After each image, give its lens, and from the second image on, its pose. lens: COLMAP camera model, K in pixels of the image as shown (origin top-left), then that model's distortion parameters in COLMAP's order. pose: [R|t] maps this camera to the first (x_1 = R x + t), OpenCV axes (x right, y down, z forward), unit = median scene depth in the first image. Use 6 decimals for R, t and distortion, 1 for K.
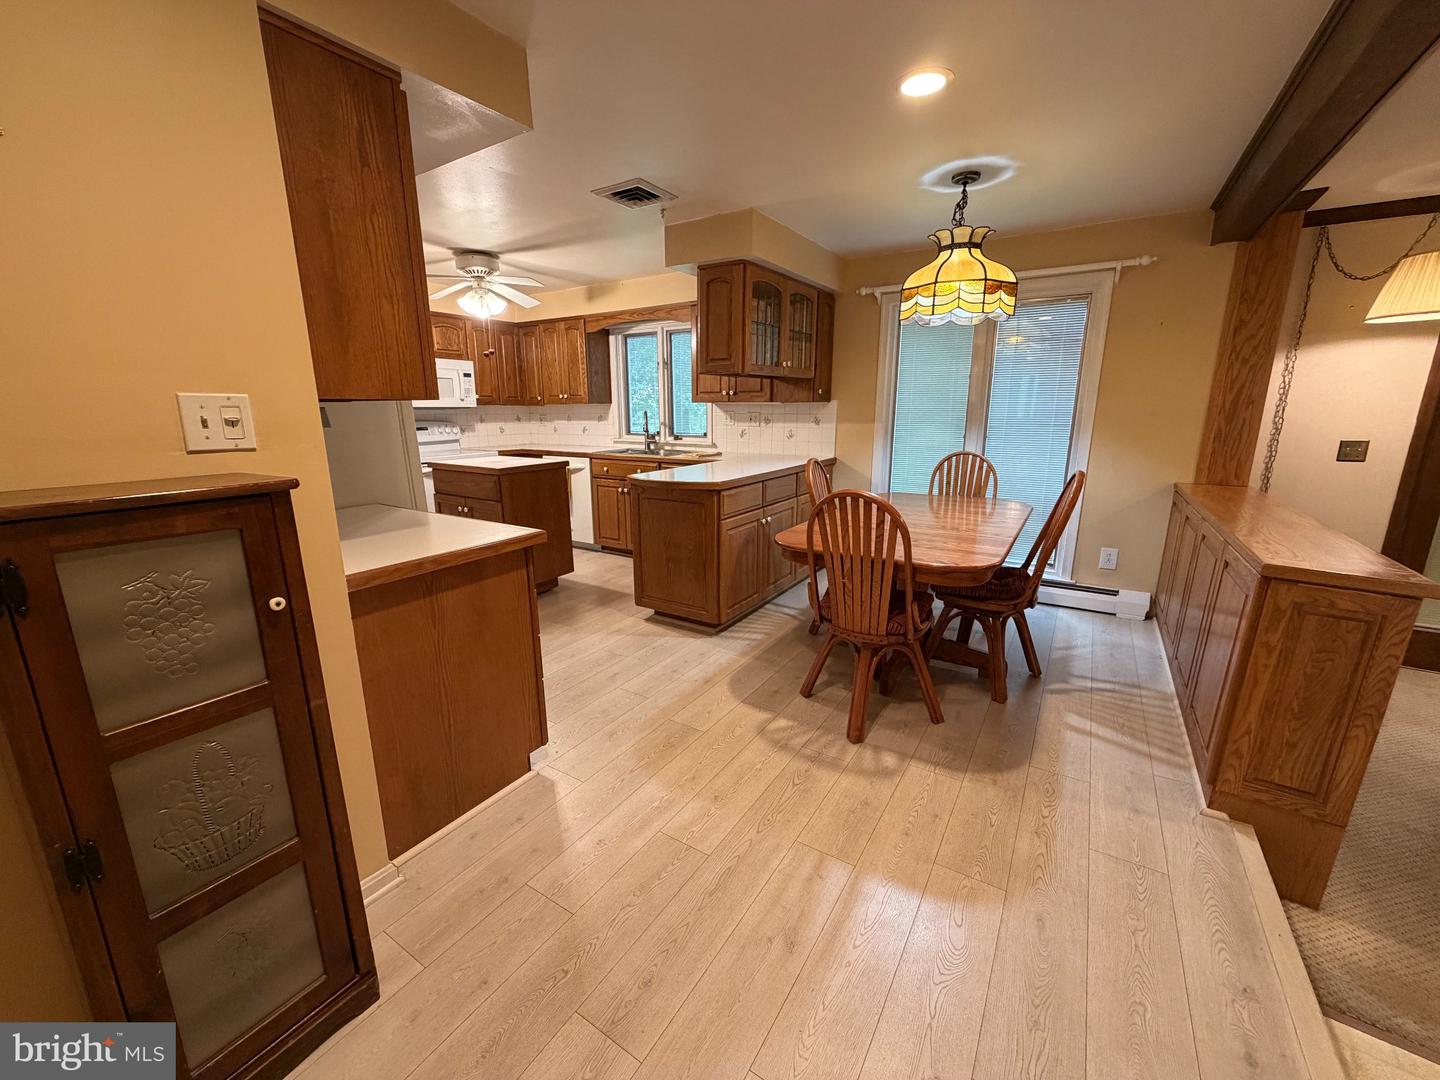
lens RADIAL K [[572.9, 0, 716.4], [0, 572.9, 539.5], [0, 0, 1]] dist [-0.000842, 0.000320]
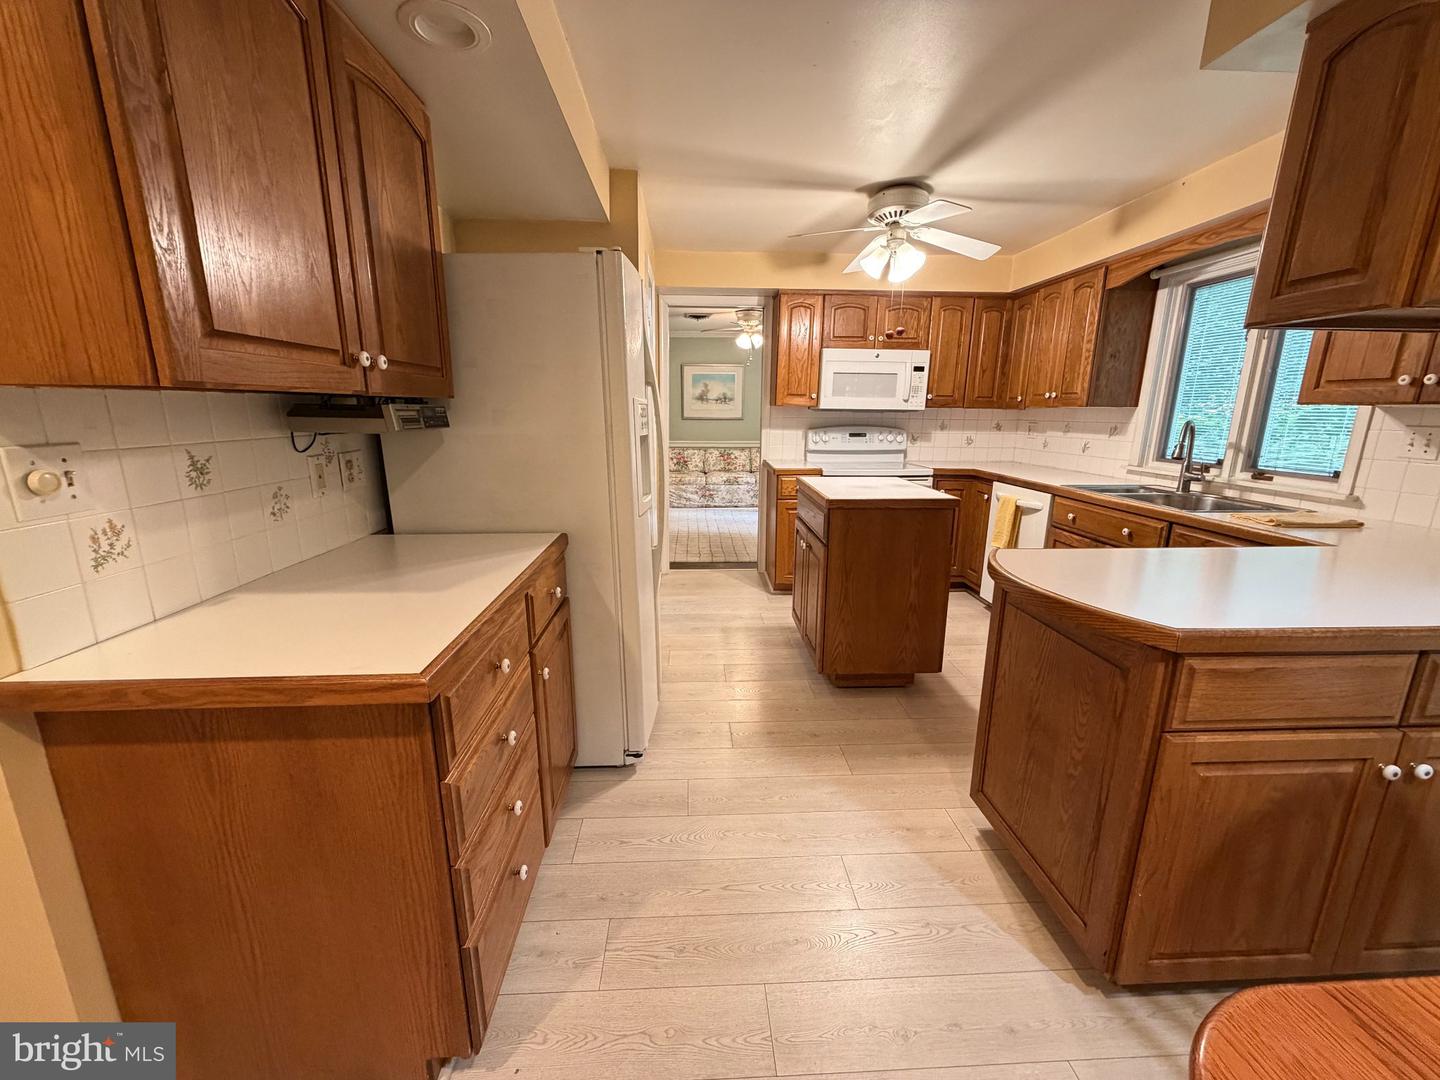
lens RADIAL K [[572.9, 0, 716.4], [0, 572.9, 539.5], [0, 0, 1]] dist [-0.000842, 0.000320]
pose [[0.582020, 0.189407, -0.790809, 0.063315], [-0.194958, 0.976634, 0.090429, -0.078711], [0.789458, 0.101543, 0.605347, 0.340863]]
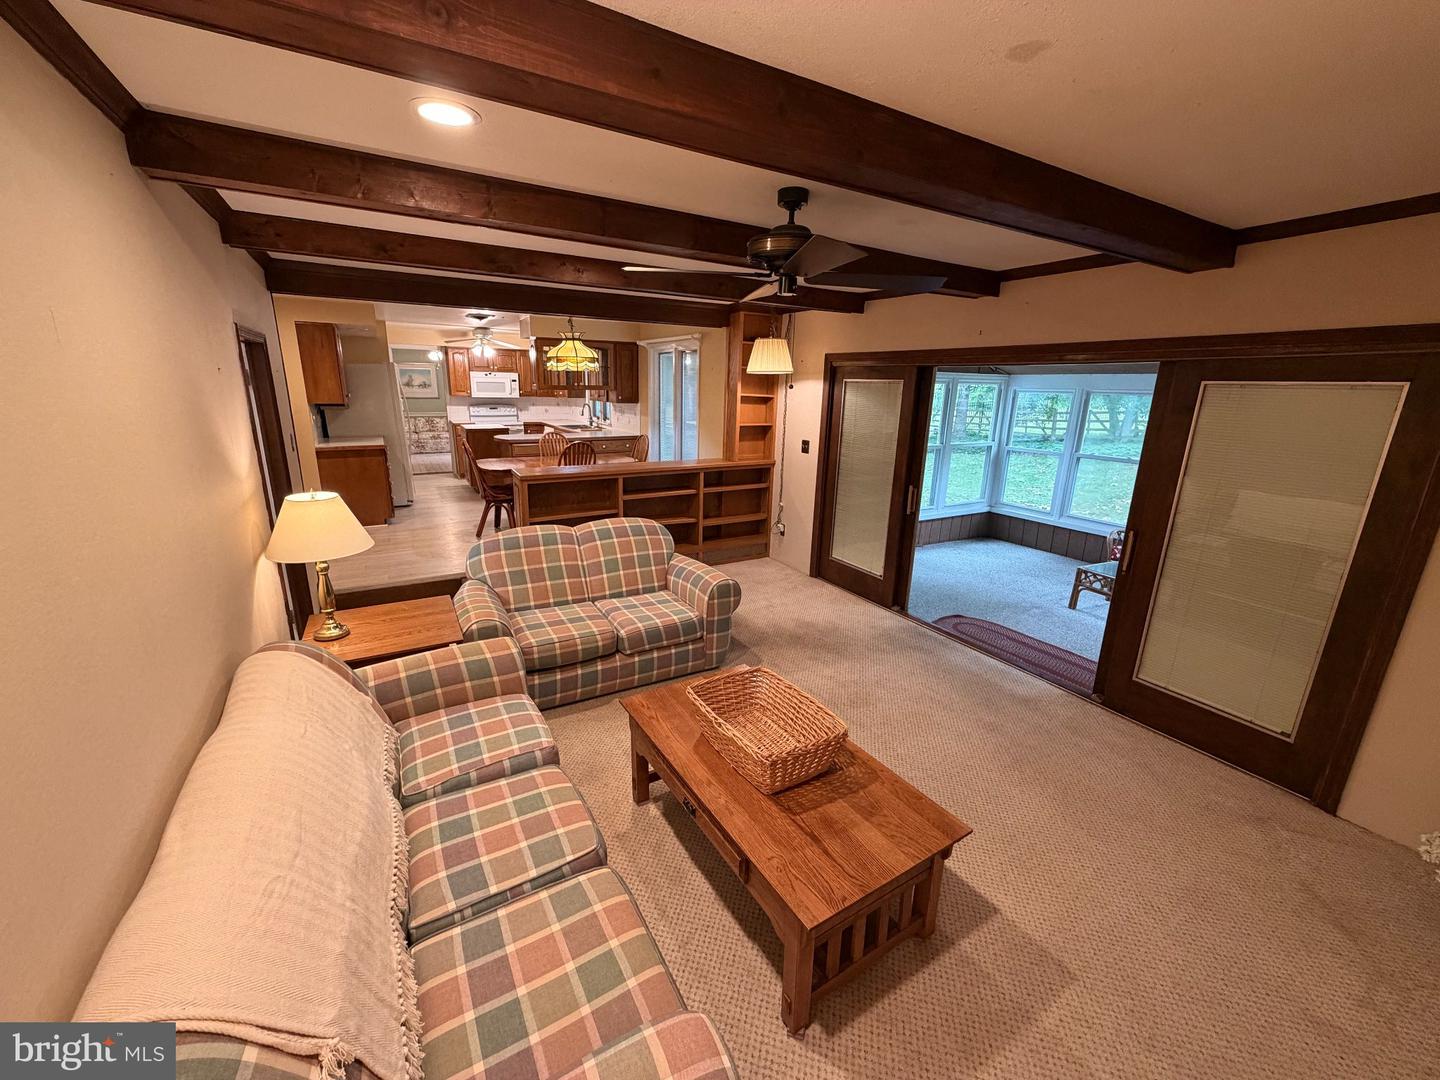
lens RADIAL K [[572.9, 0, 716.4], [0, 572.9, 539.5], [0, 0, 1]] dist [-0.000842, 0.000320]
pose [[0.888394, 0.141187, -0.436833, 1.059950], [-0.126922, 0.989983, 0.061845, 0.028708], [0.441189, 0.000501, 0.897414, -0.397138]]
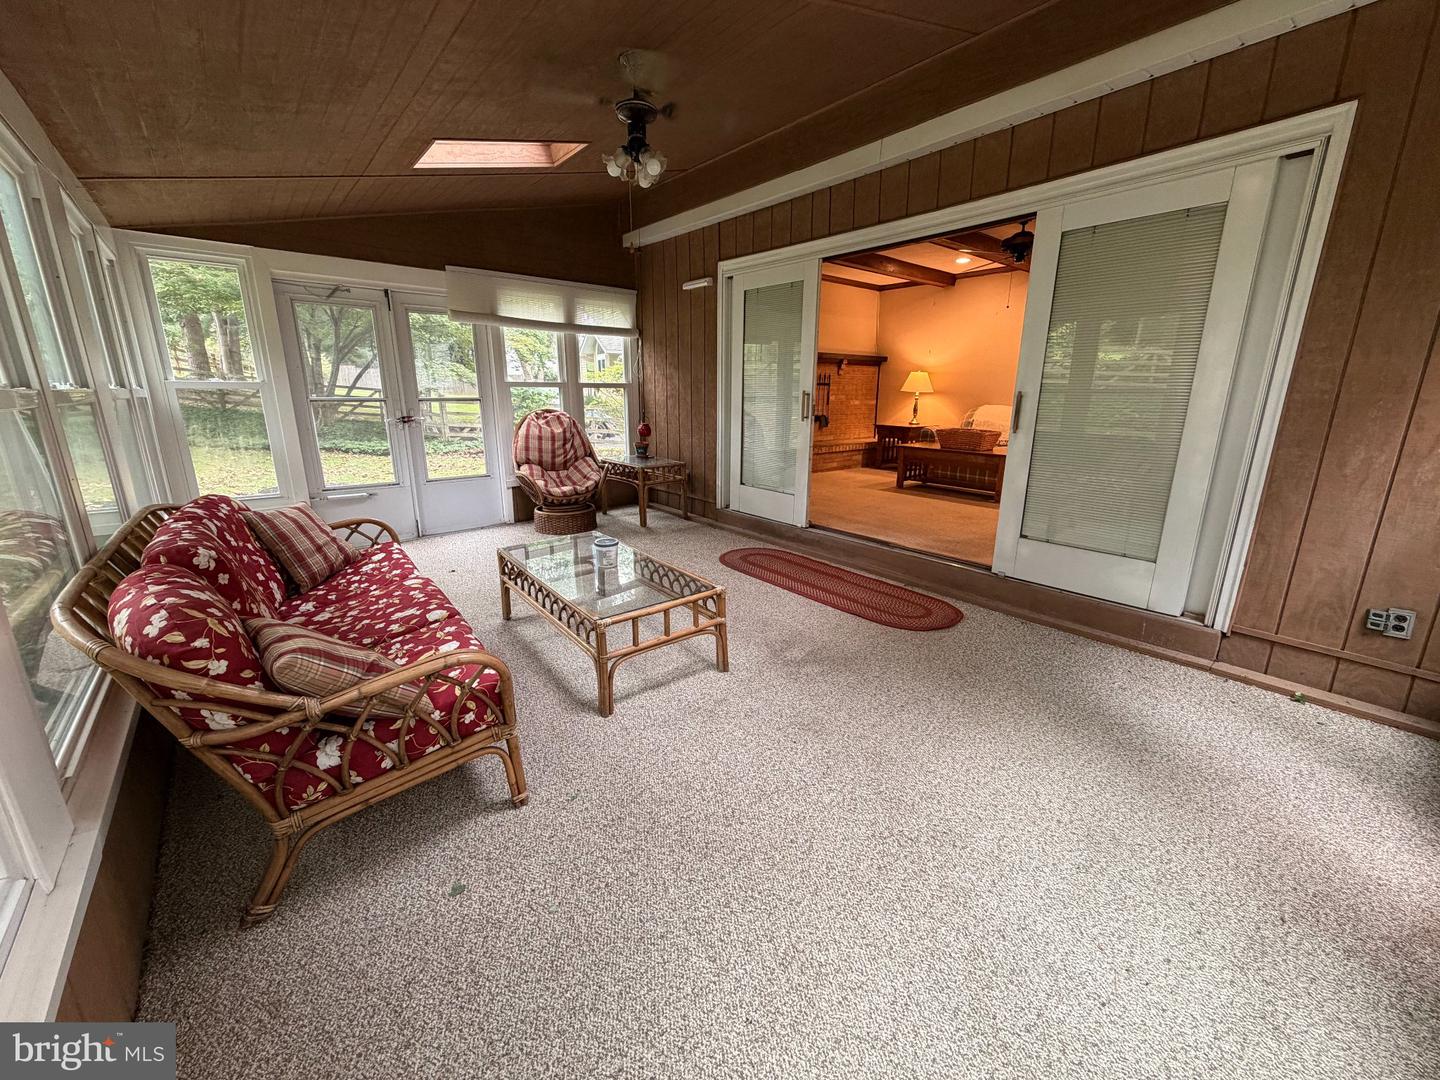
lens RADIAL K [[572.9, 0, 716.4], [0, 572.9, 539.5], [0, 0, 1]] dist [-0.000842, 0.000320]
pose [[-0.954358, -0.075658, 0.288924, 1.064806], [0.067233, 0.888131, 0.454647, -0.201430], [-0.291000, 0.453321, -0.842508, 1.239562]]
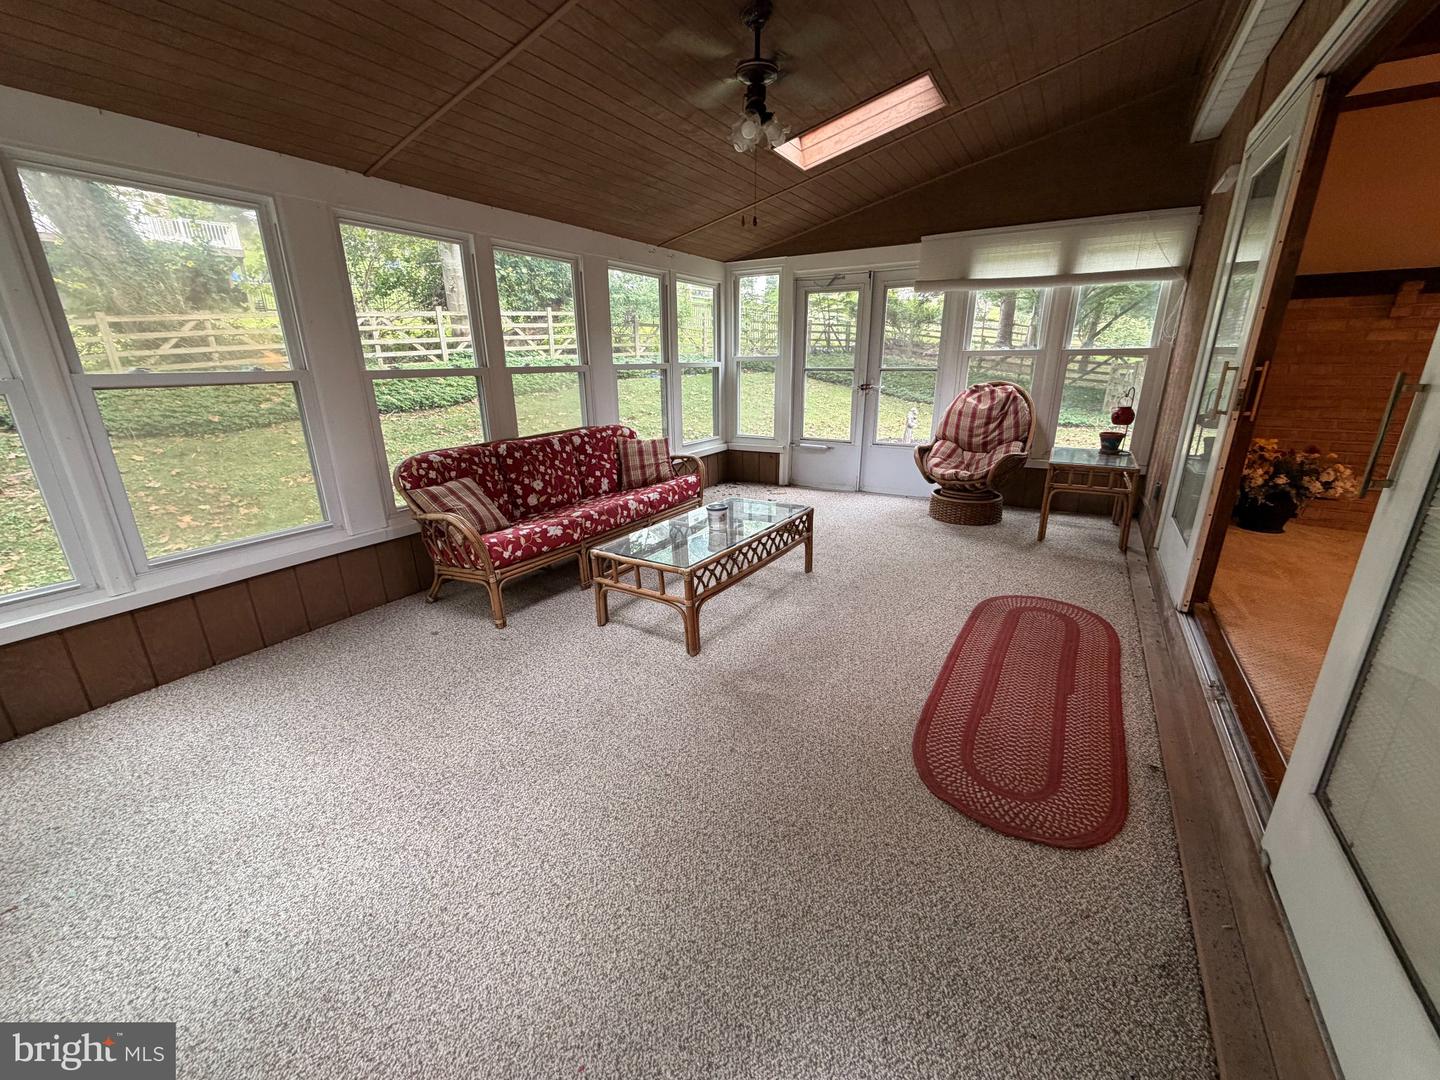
lens RADIAL K [[569.6, 0, 720.0], [0, 569.6, 540.0], [0, 0, 1]] dist [0.002124, 0.000639]
pose [[-0.022954, -0.301273, 0.953262, 0.744701], [0.239208, 0.924161, 0.297836, -0.101938], [-0.970697, 0.234865, 0.050854, 0.784108]]
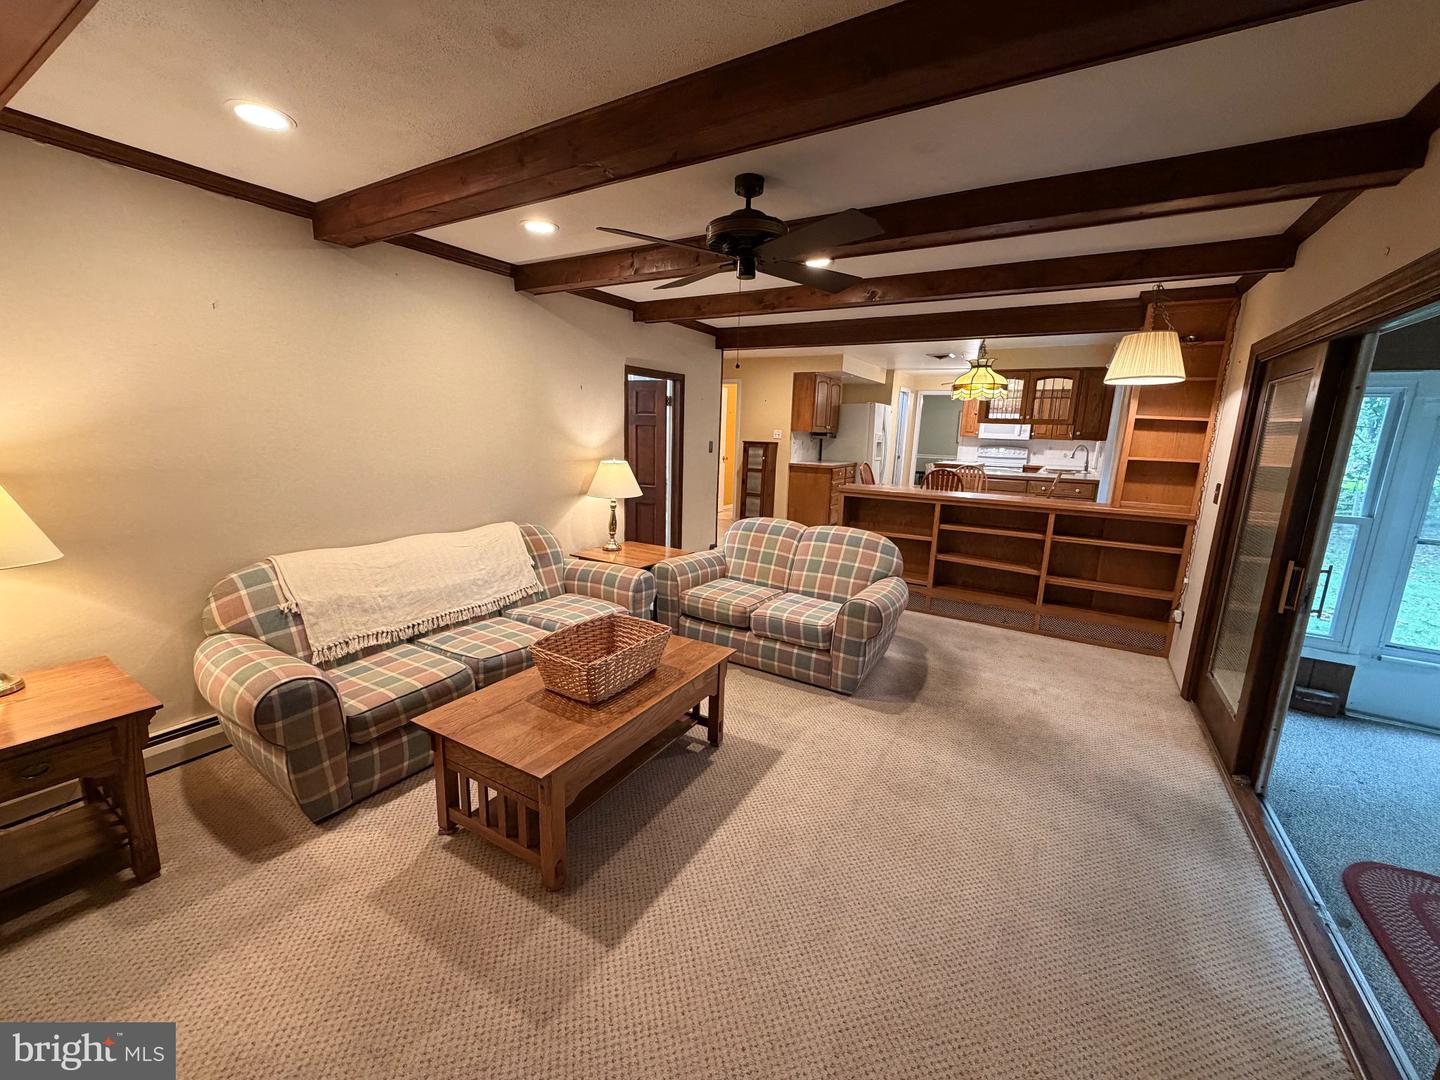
lens RADIAL K [[572.9, 0, 716.4], [0, 572.9, 539.5], [0, 0, 1]] dist [-0.000842, 0.000320]
pose [[0.023519, 0.195051, -0.980511, 1.381418], [-0.255991, 0.949259, 0.182694, -0.018269], [0.966393, 0.246705, 0.072257, 0.027787]]
